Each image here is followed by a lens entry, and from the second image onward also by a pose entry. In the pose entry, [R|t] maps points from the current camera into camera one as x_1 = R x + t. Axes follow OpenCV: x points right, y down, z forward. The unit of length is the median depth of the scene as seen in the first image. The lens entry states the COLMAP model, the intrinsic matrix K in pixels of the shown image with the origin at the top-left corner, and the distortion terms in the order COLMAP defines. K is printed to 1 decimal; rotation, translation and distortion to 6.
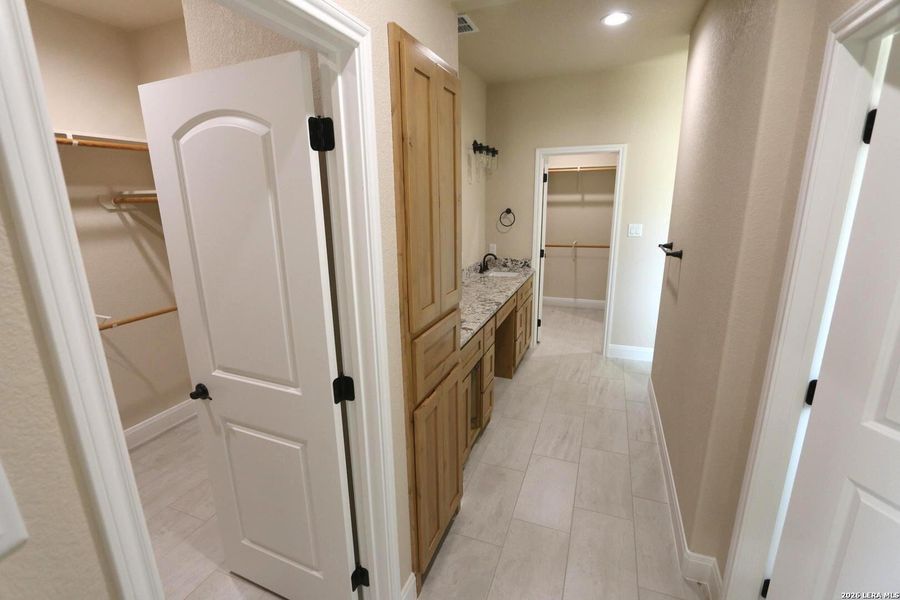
lens RADIAL K [[411.0, 0, 441.8], [0, 411.0, 301.8], [0, 0, 1]] dist [-0.016481, 0.001409]
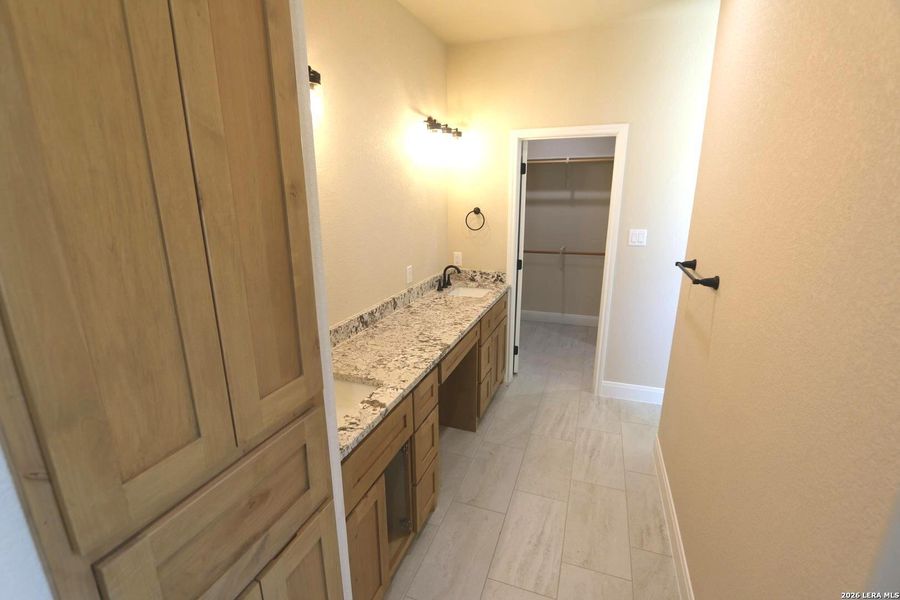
lens RADIAL K [[411.9, 0, 443.4], [0, 411.9, 304.5], [0, 0, 1]] dist [-0.018462, 0.003121]
pose [[0.999741, 0.004654, 0.022288, 0.087715], [-0.004949, 0.999901, 0.013191, -0.055446], [-0.022224, -0.013298, 0.999665, 0.228286]]
